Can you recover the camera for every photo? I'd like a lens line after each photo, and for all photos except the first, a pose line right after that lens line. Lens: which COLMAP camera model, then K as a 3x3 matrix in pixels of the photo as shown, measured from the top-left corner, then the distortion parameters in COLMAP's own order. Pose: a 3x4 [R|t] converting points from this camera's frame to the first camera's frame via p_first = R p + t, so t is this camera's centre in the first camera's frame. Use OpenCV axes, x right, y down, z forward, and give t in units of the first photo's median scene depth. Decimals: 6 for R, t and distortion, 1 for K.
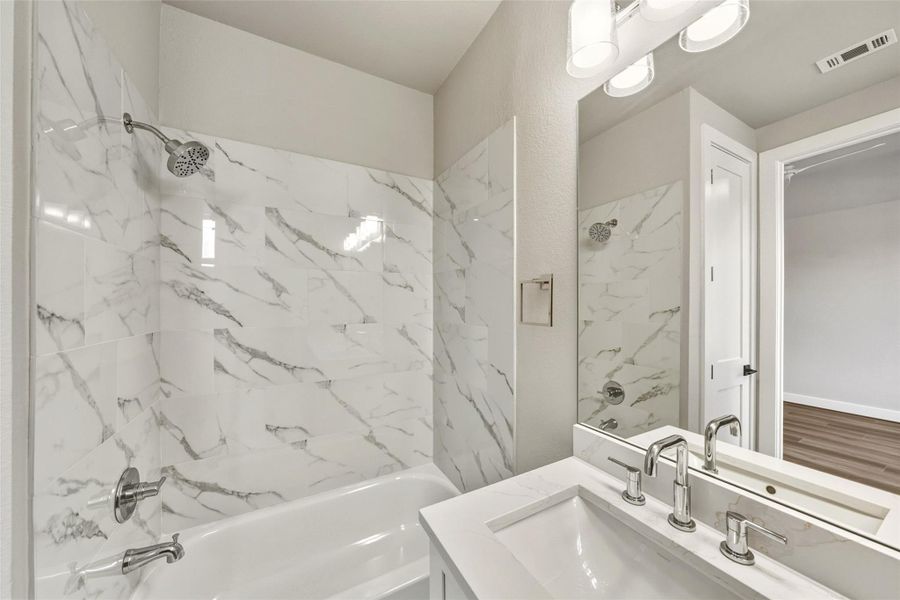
lens RADIAL K [[312.7, 0, 450.8], [0, 312.7, 303.7], [0, 0, 1]] dist [0.000427, -0.000246]
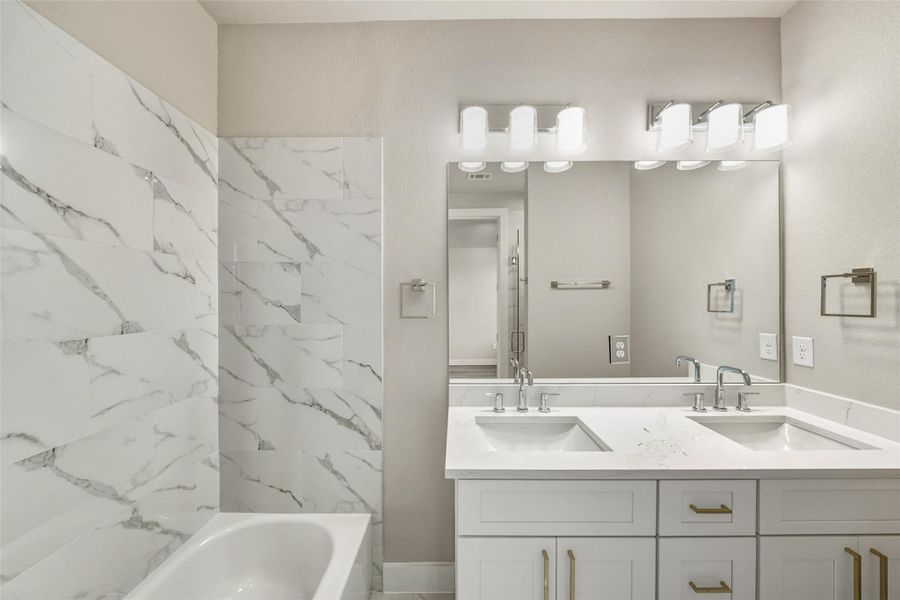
lens RADIAL K [[312.7, 0, 450.9], [0, 312.7, 301.7], [0, 0, 1]] dist [0.000427, -0.000246]
pose [[0.489485, 0.001538, 0.872011, -0.490114], [-0.001634, 0.999998, -0.000847, 0.000690], [-0.872010, -0.001010, 0.489486, 0.162872]]
